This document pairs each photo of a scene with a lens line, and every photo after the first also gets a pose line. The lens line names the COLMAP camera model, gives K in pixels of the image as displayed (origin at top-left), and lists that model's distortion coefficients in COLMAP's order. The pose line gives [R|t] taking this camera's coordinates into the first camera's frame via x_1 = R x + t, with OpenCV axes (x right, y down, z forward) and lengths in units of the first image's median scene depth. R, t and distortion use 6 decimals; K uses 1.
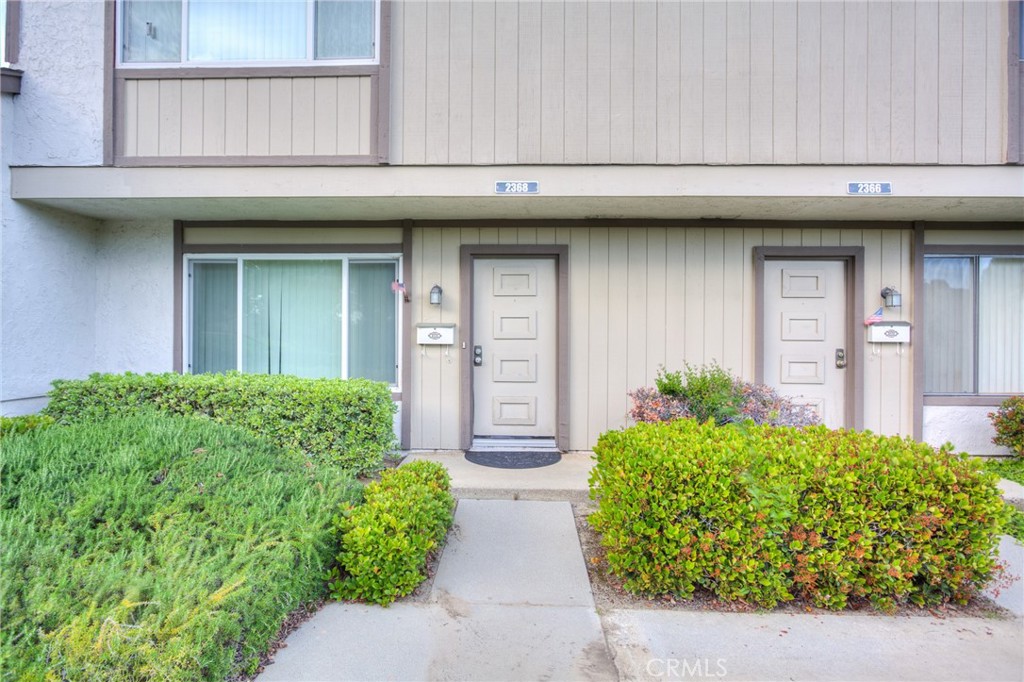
lens RADIAL K [[500.3, 0, 506.4], [0, 500.3, 338.1], [0, 0, 1]] dist [-0.021905, 0.009397]
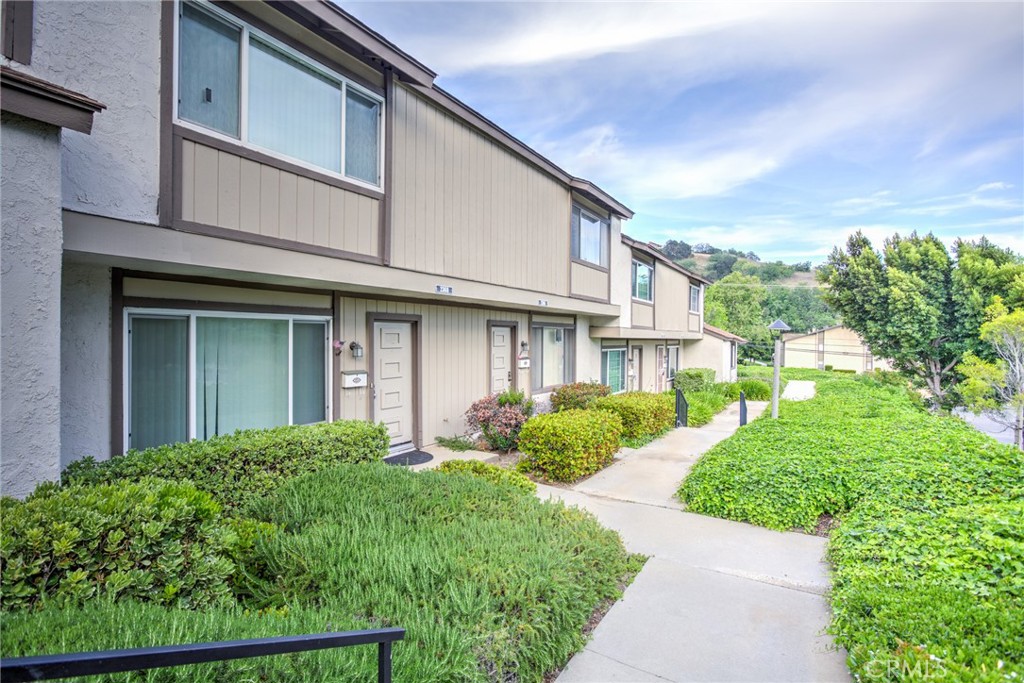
lens RADIAL K [[500.3, 0, 506.4], [0, 500.3, 338.6], [0, 0, 1]] dist [-0.021905, 0.009397]
pose [[0.505416, -0.004796, 0.862863, -1.086389], [-0.003318, 0.999966, 0.007501, -0.126969], [-0.862869, -0.006654, 0.505383, -0.012009]]
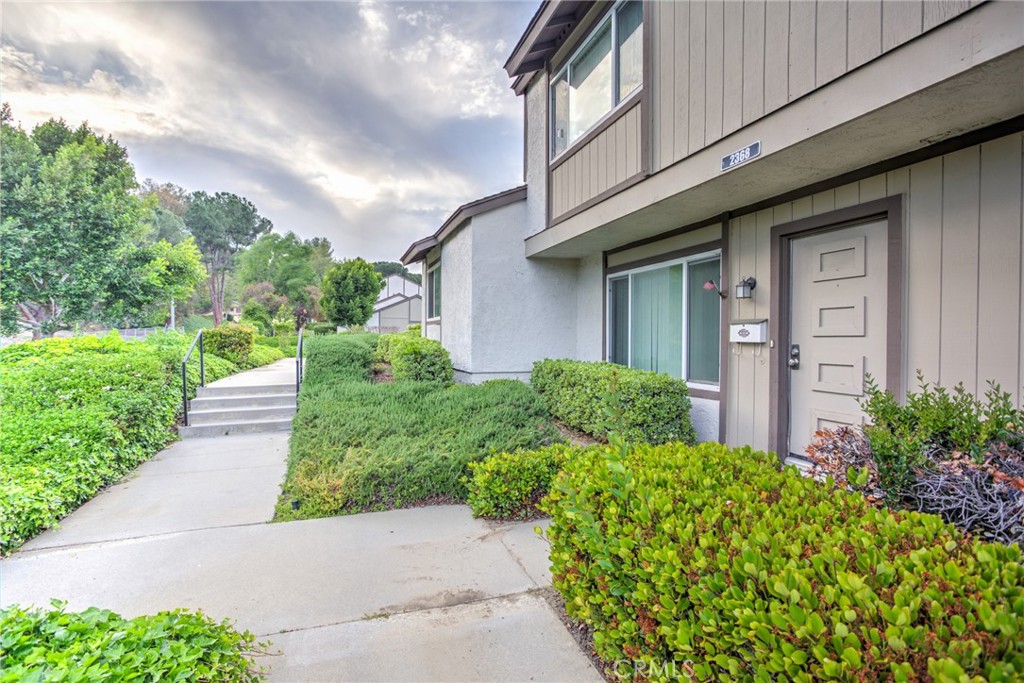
lens RADIAL K [[500.3, 0, 506.4], [0, 500.3, 338.6], [0, 0, 1]] dist [-0.021905, 0.009397]
pose [[0.333261, 0.000032, -0.942835, 0.569158], [-0.001677, 0.999998, -0.000559, 0.006630], [0.942833, 0.001768, 0.333261, 0.289172]]
